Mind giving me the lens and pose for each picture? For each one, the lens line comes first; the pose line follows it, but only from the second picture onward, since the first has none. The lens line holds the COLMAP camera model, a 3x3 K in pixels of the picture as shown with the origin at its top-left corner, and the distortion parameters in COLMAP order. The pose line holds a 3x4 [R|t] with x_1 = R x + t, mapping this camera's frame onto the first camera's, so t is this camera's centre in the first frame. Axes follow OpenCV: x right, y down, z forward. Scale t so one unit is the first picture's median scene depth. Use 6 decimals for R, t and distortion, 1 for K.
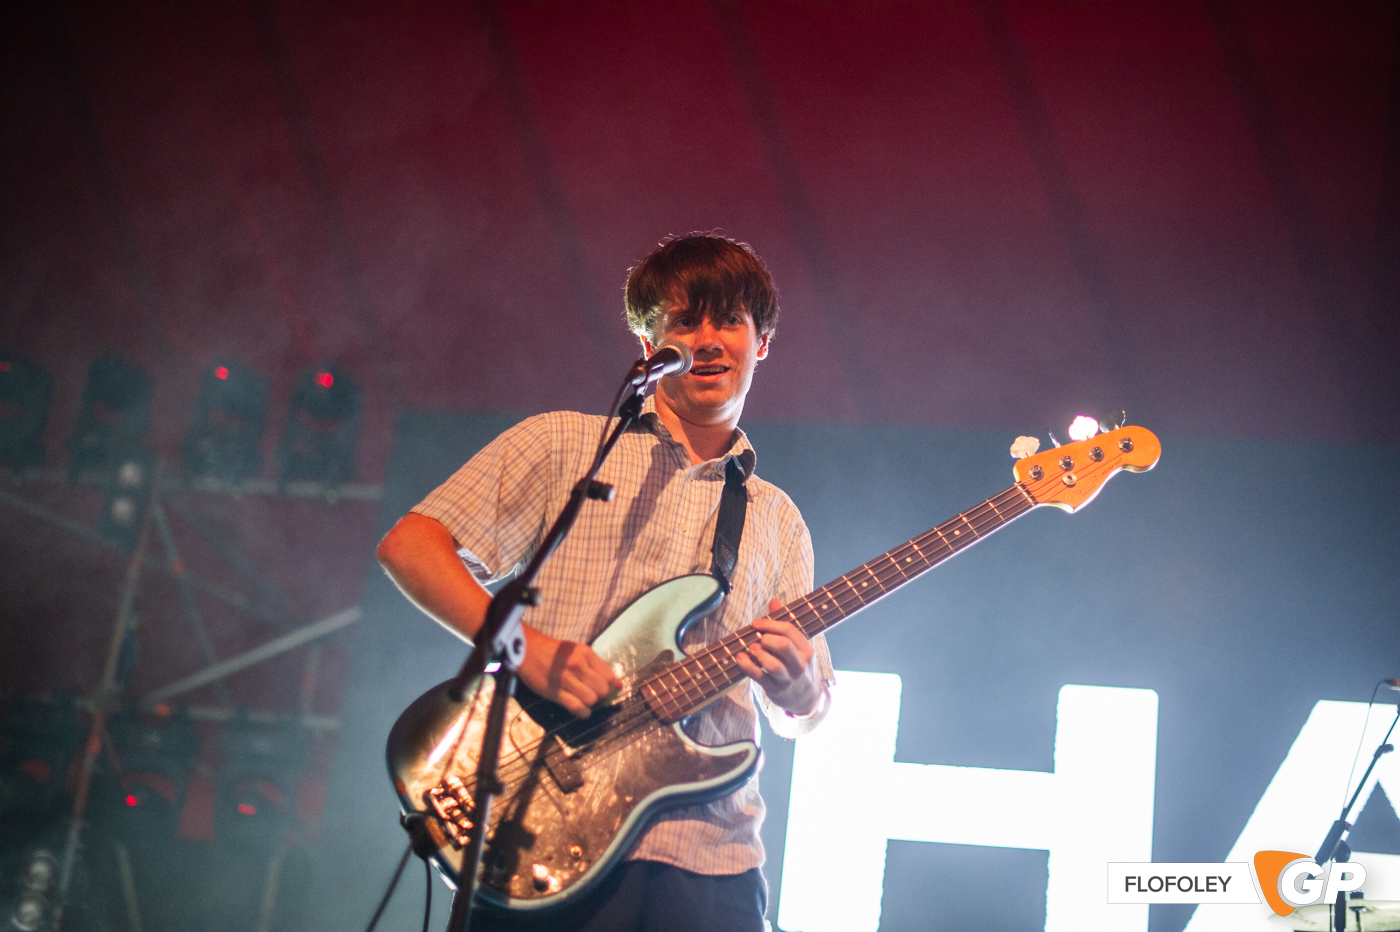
lens RADIAL K [[2317.7, 0, 700.0], [0, 2317.7, 466.0], [0, 0, 1]] dist [-0.058829, 0.124813]
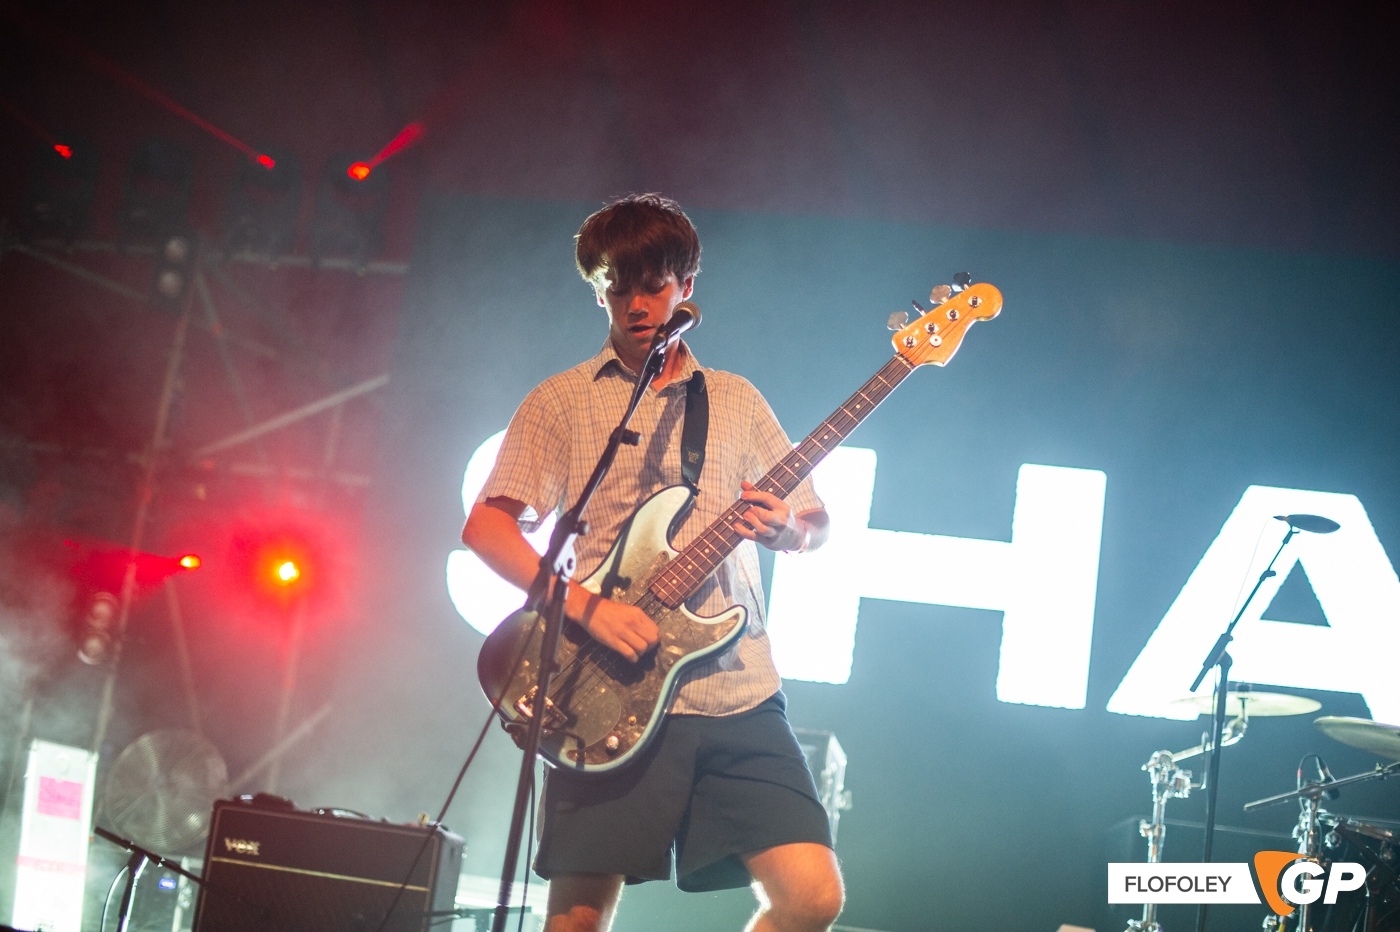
lens RADIAL K [[2317.7, 0, 700.0], [0, 2317.7, 466.0], [0, 0, 1]] dist [-0.058829, 0.124813]
pose [[0.999771, 0.020913, 0.004620, -0.002912], [-0.021339, 0.991125, 0.131209, -0.047399], [-0.001835, -0.131278, 0.991344, -0.102695]]
